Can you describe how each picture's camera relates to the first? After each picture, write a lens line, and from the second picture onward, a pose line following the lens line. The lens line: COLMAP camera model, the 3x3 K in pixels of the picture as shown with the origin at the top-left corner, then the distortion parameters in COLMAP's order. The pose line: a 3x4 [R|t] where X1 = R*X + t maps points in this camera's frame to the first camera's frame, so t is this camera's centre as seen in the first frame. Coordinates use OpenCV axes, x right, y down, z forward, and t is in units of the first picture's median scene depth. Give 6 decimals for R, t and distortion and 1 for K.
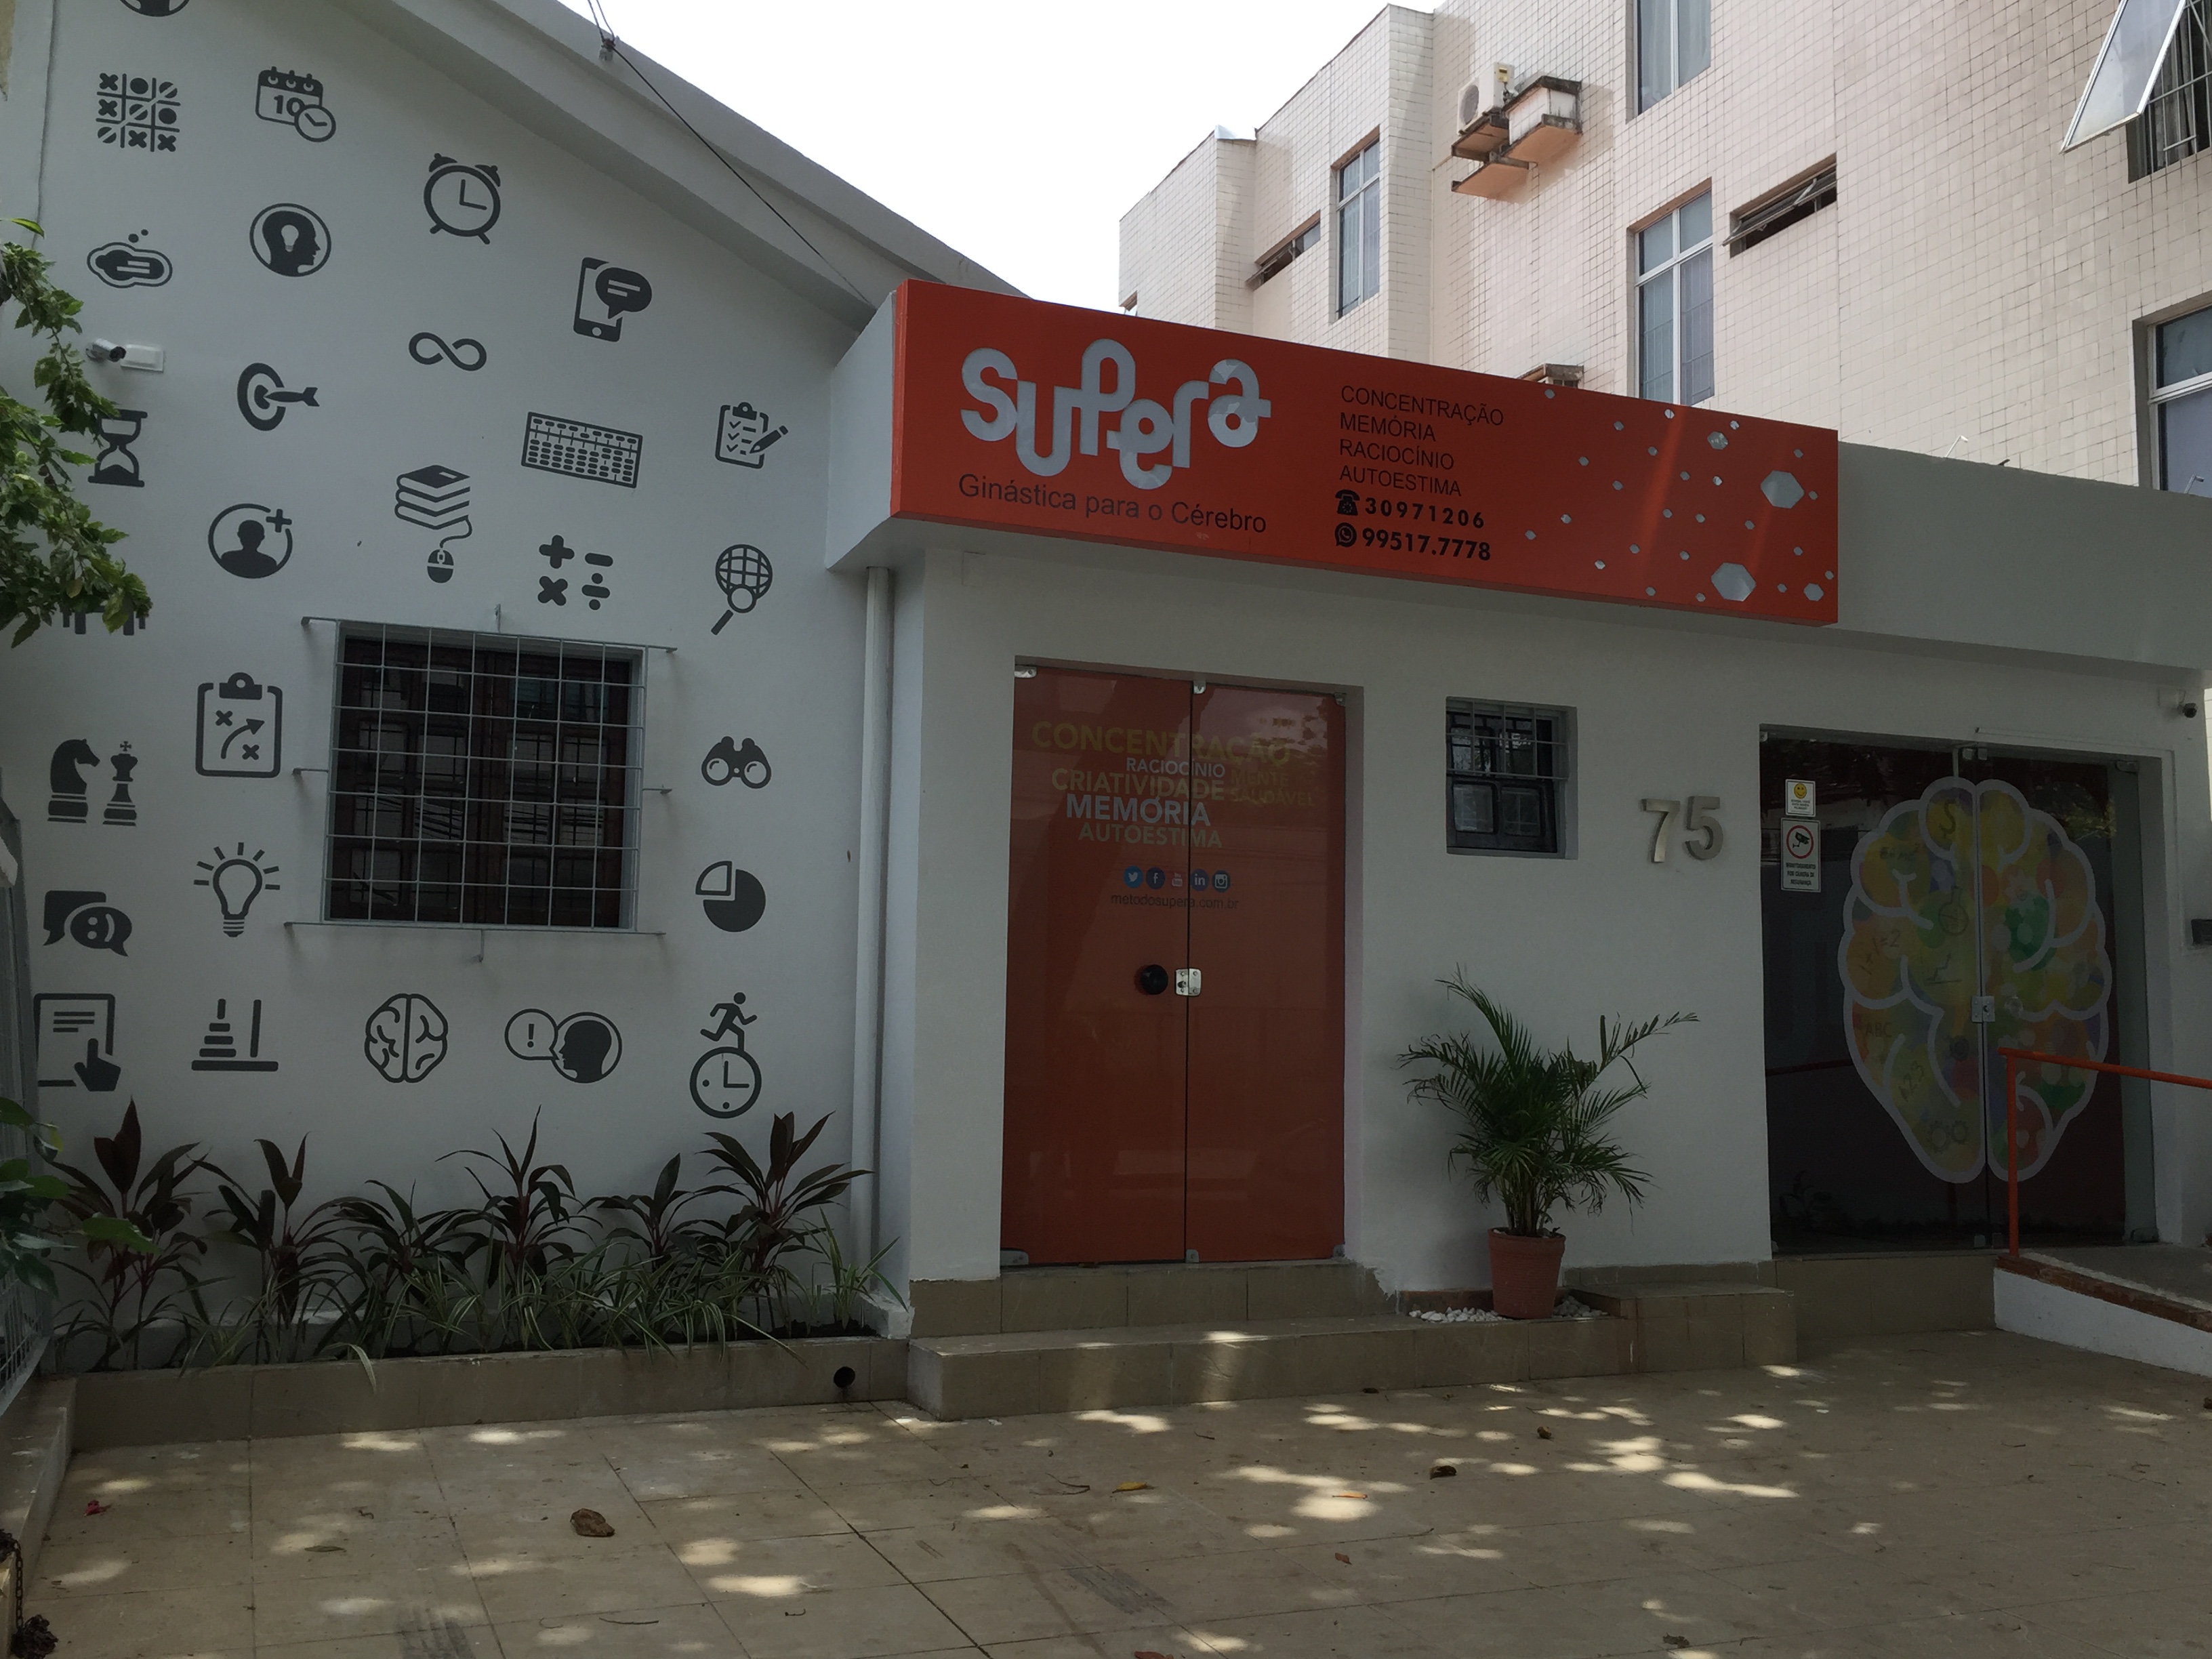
lens RADIAL K [[2064.7, 0, 1106.0], [0, 2064.7, 829.5], [0, 0, 1]] dist [0.078408, -0.089498]
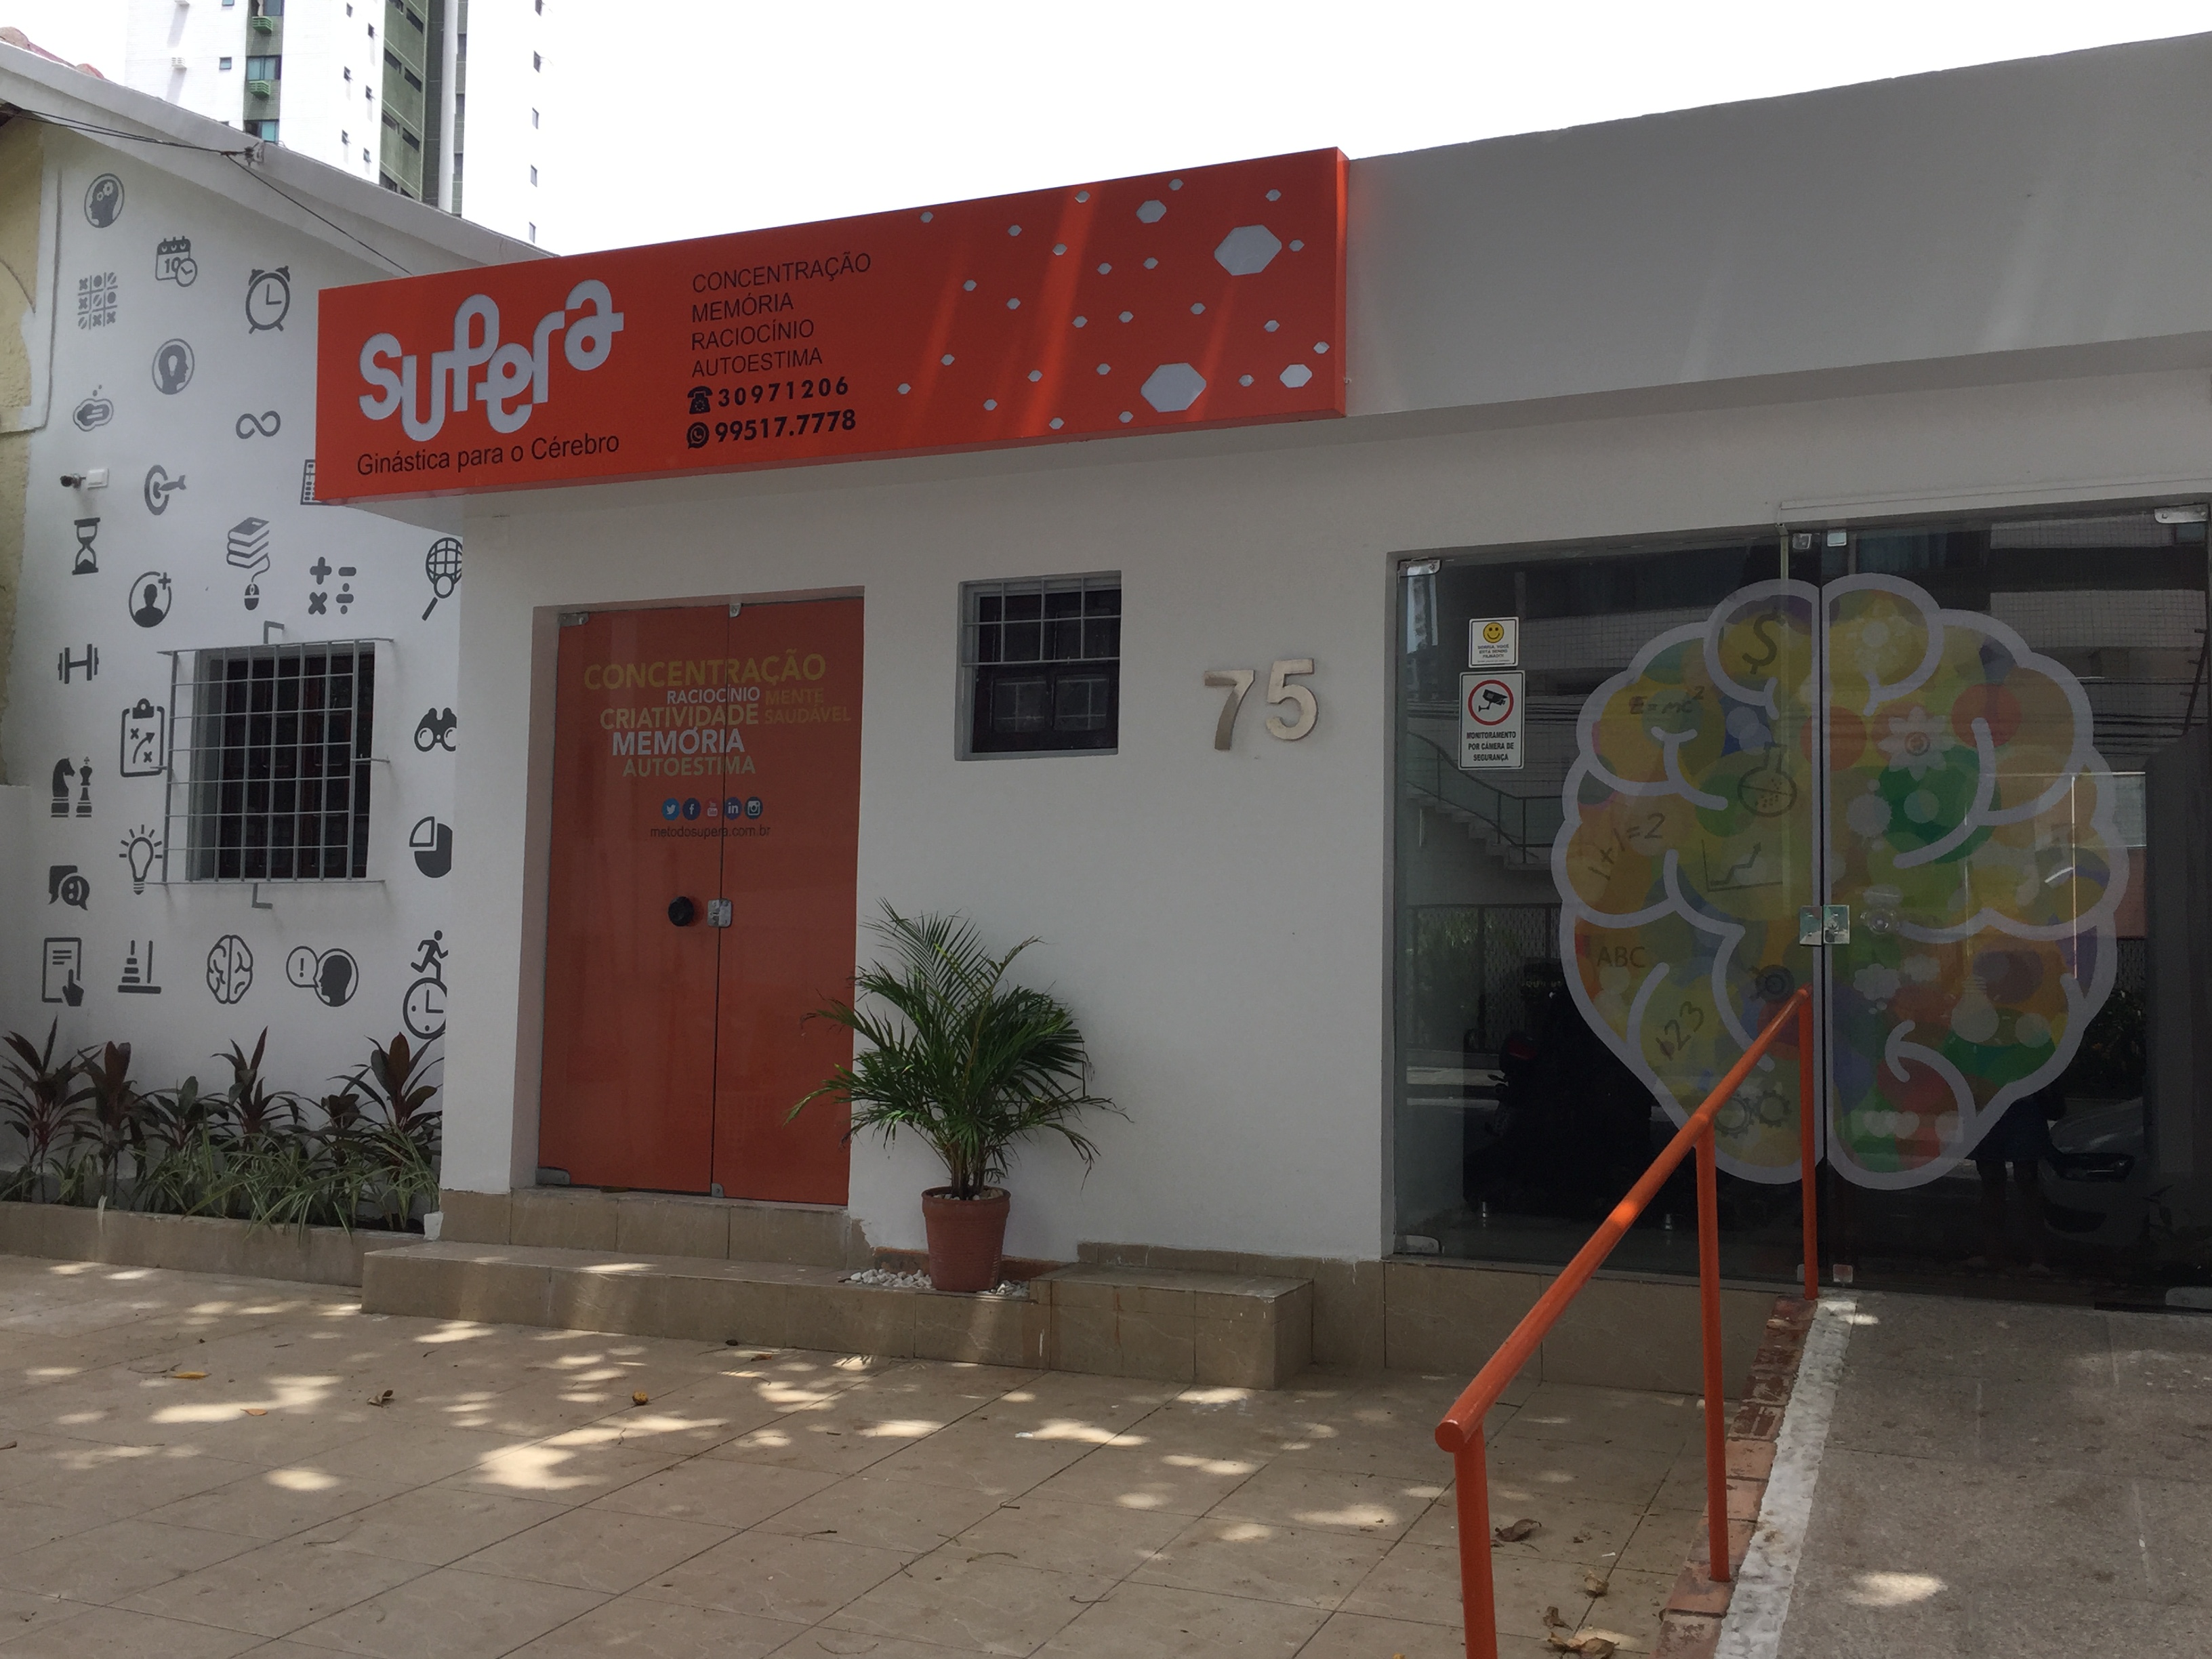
lens RADIAL K [[2064.7, 0, 1106.0], [0, 2064.7, 829.5], [0, 0, 1]] dist [0.078408, -0.089498]
pose [[0.690958, -0.049109, -0.721225, 0.909152], [0.070057, 0.997543, -0.000807, 0.049639], [0.719492, -0.049969, 0.692700, 0.469071]]
